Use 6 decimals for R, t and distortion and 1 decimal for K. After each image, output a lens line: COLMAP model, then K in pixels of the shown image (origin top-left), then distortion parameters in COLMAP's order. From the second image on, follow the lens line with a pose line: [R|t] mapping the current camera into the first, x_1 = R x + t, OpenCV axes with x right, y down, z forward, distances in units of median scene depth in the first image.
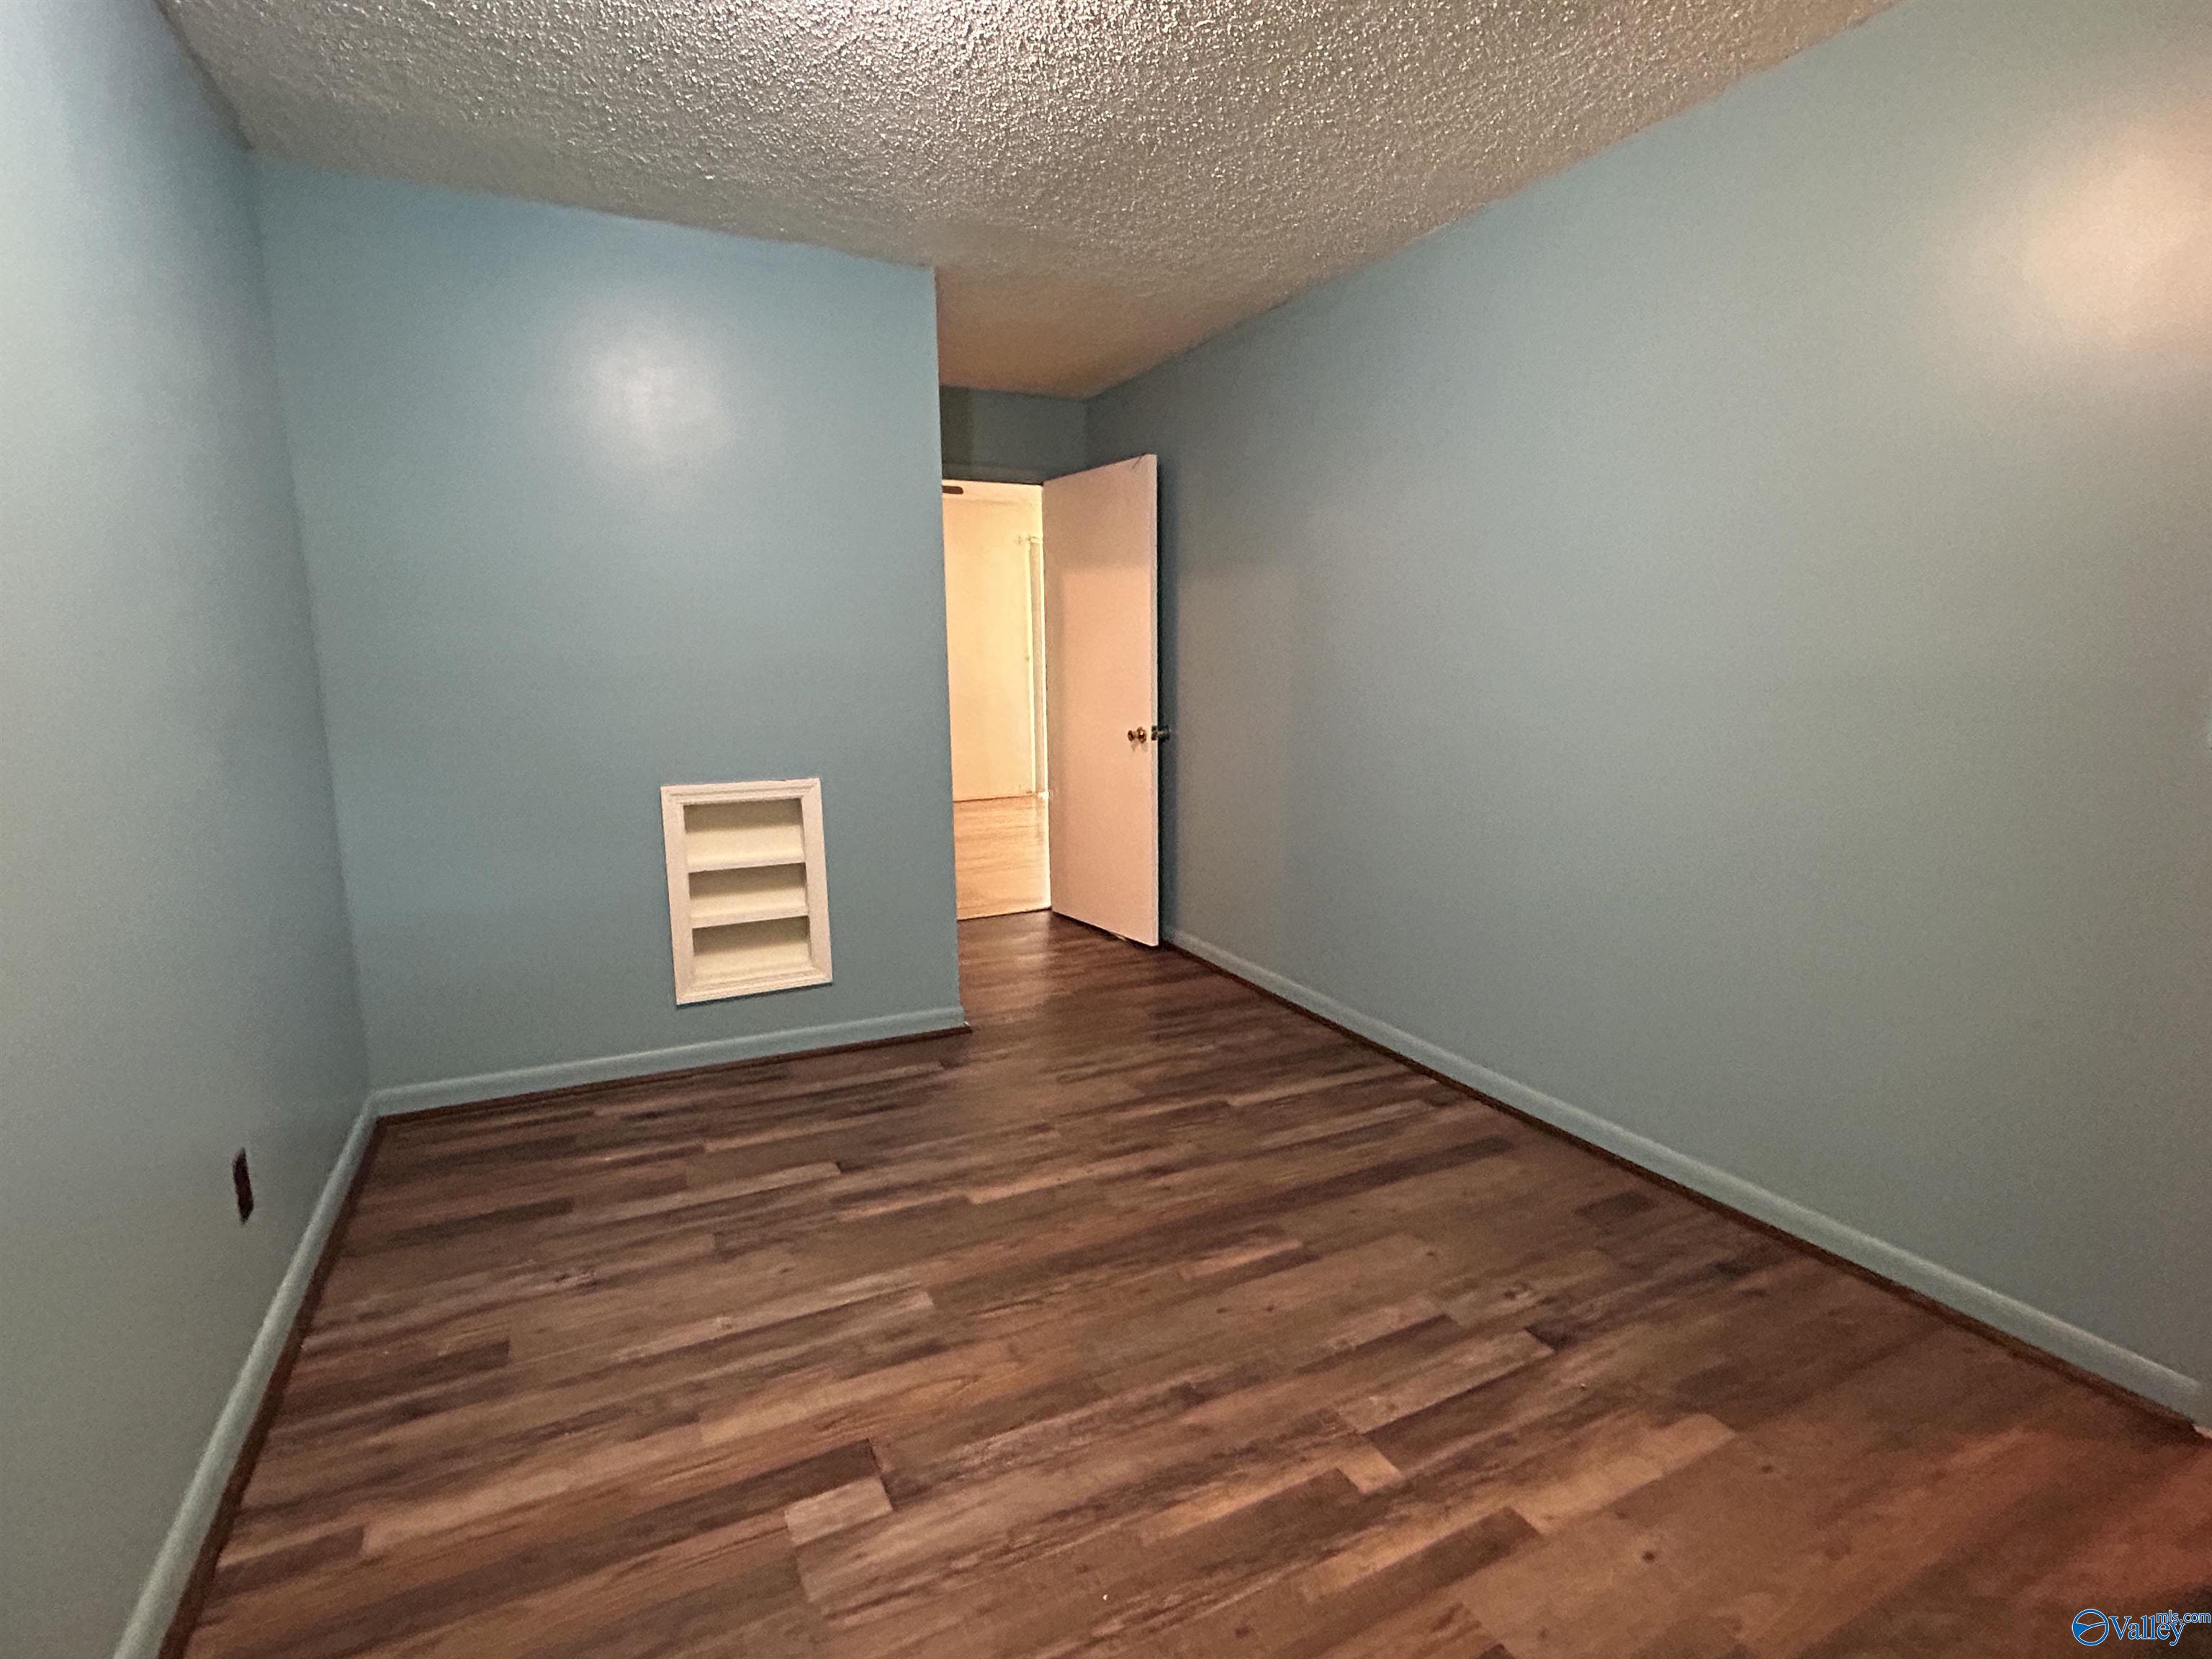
lens RADIAL K [[1049.7, 0, 1106.0], [0, 1049.7, 829.5], [0, 0, 1]] dist [-0.001413, 0.000080]
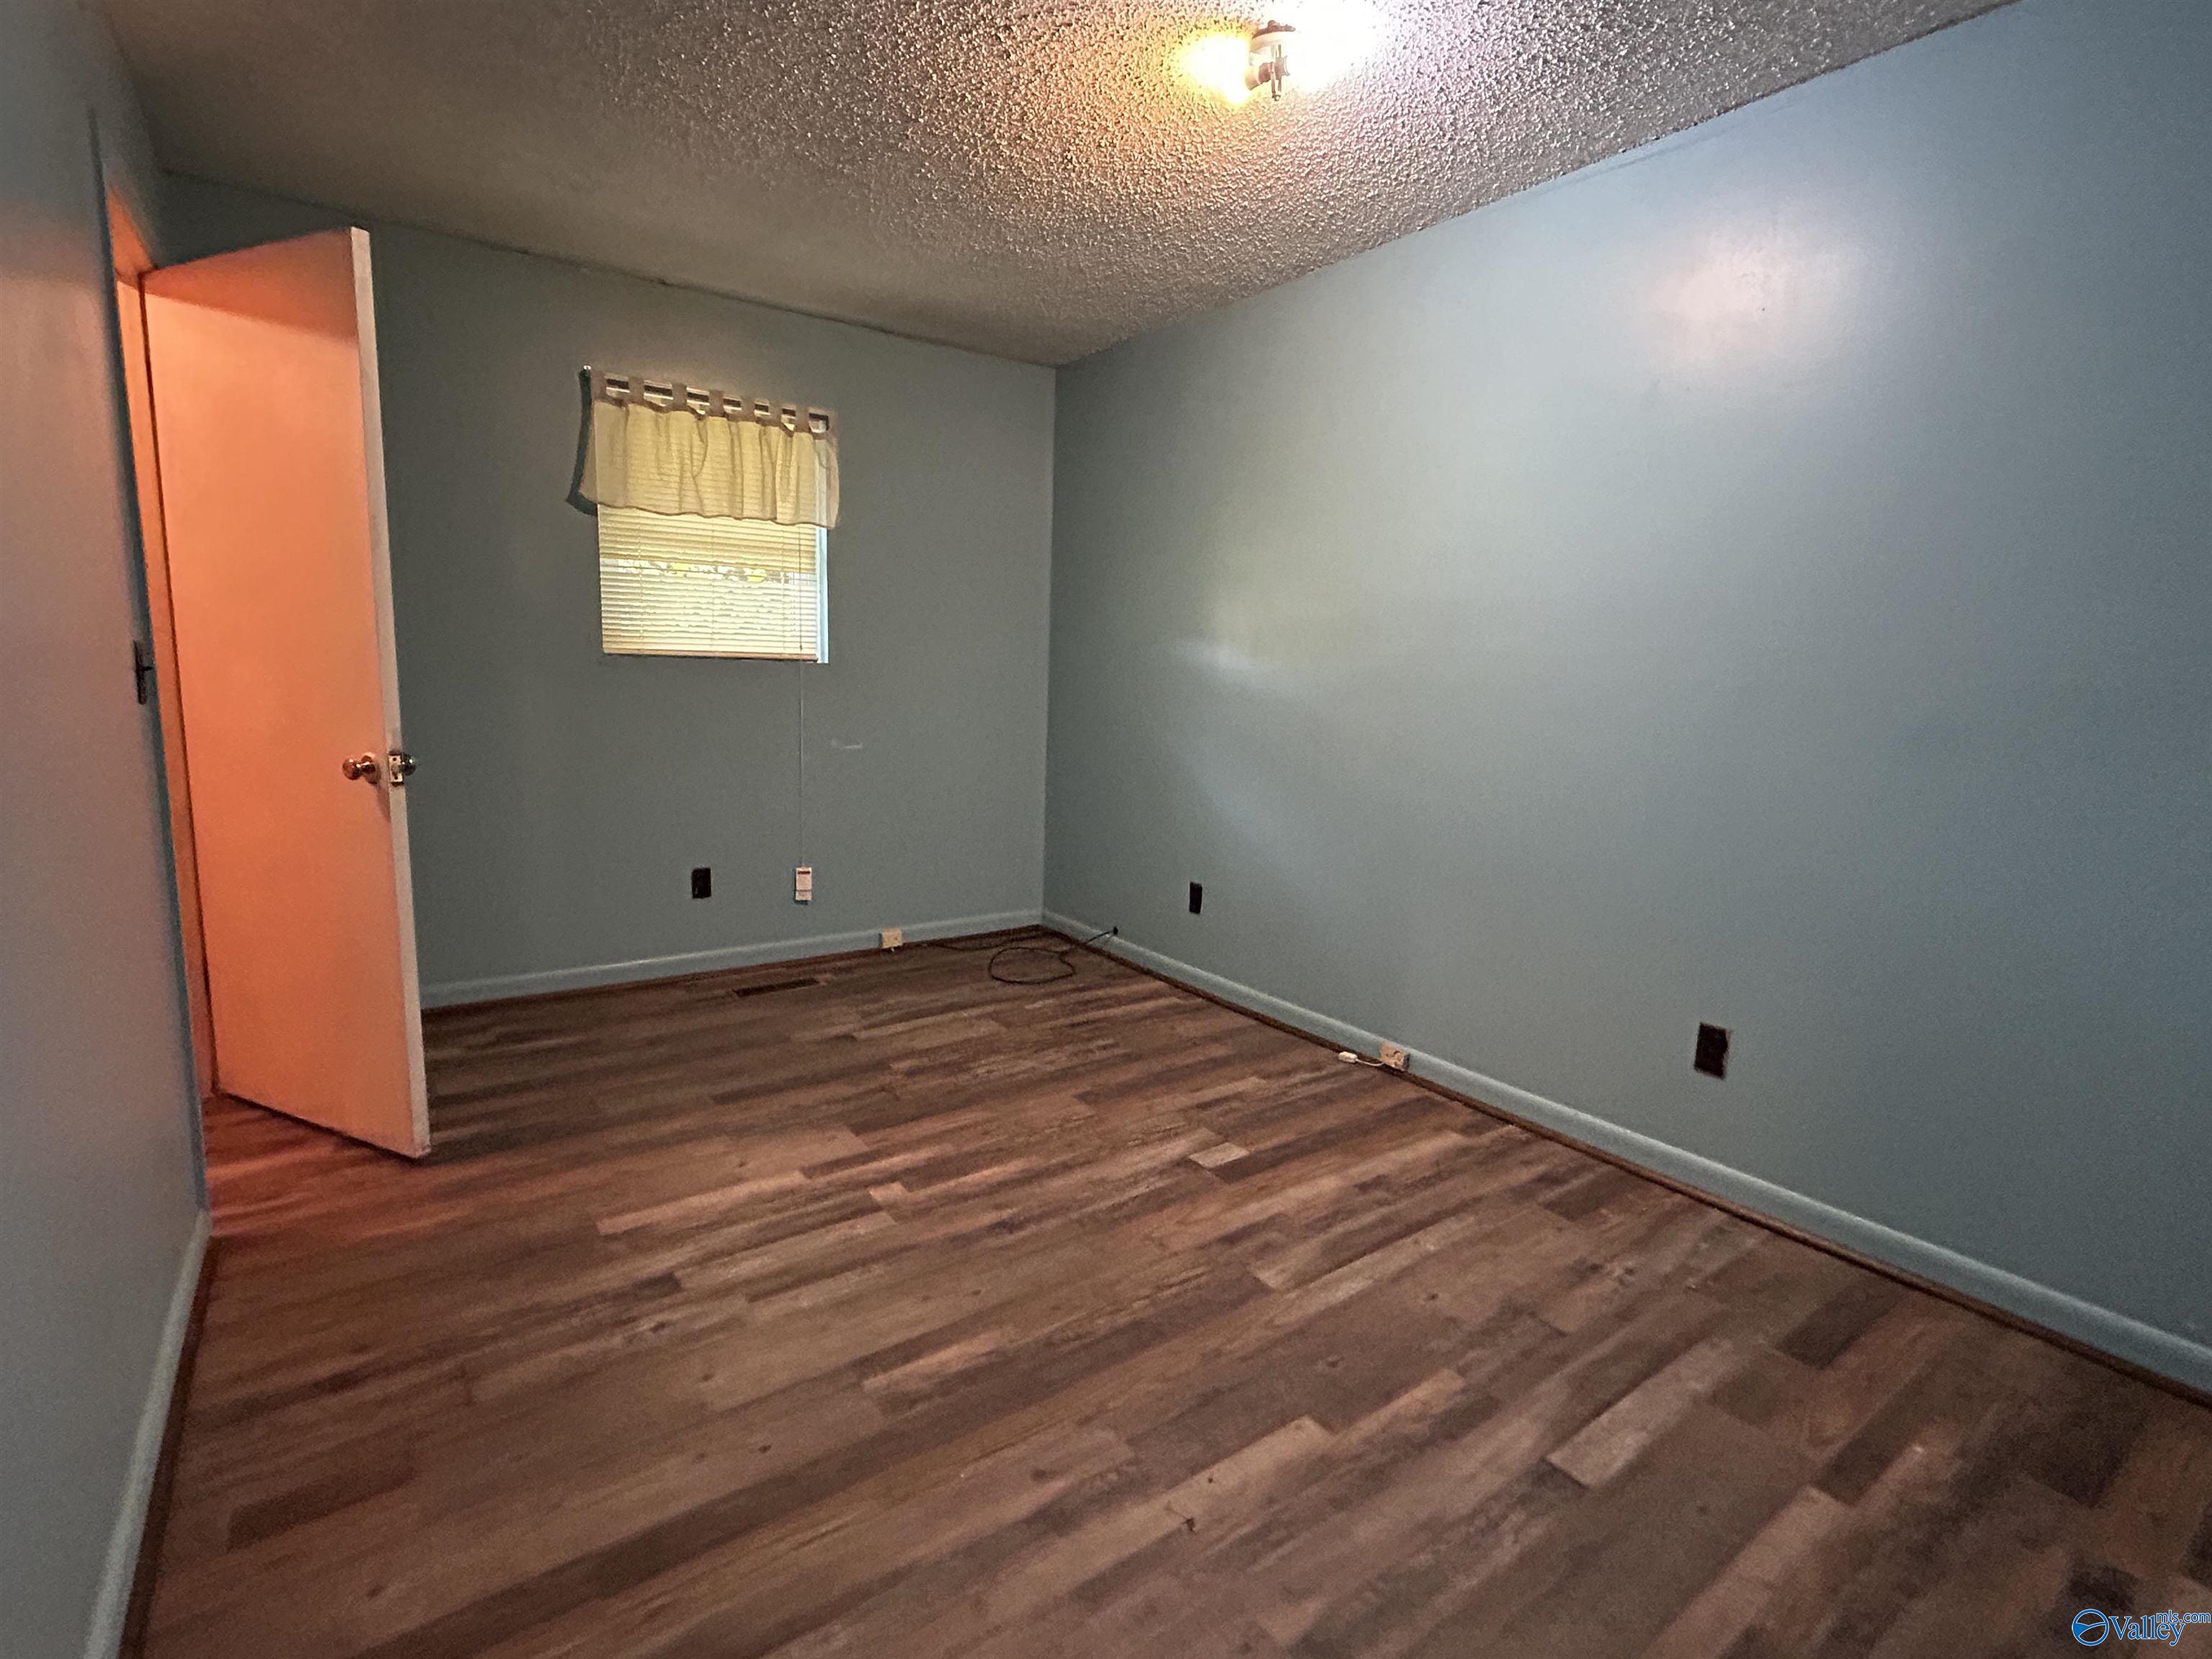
lens RADIAL K [[1049.7, 0, 1106.0], [0, 1049.7, 829.5], [0, 0, 1]] dist [-0.001413, 0.000080]
pose [[-0.987511, 0.006219, -0.157426, 0.153787], [-0.044369, 0.947800, 0.315762, -0.307187], [0.151172, 0.318803, -0.935688, 1.956931]]
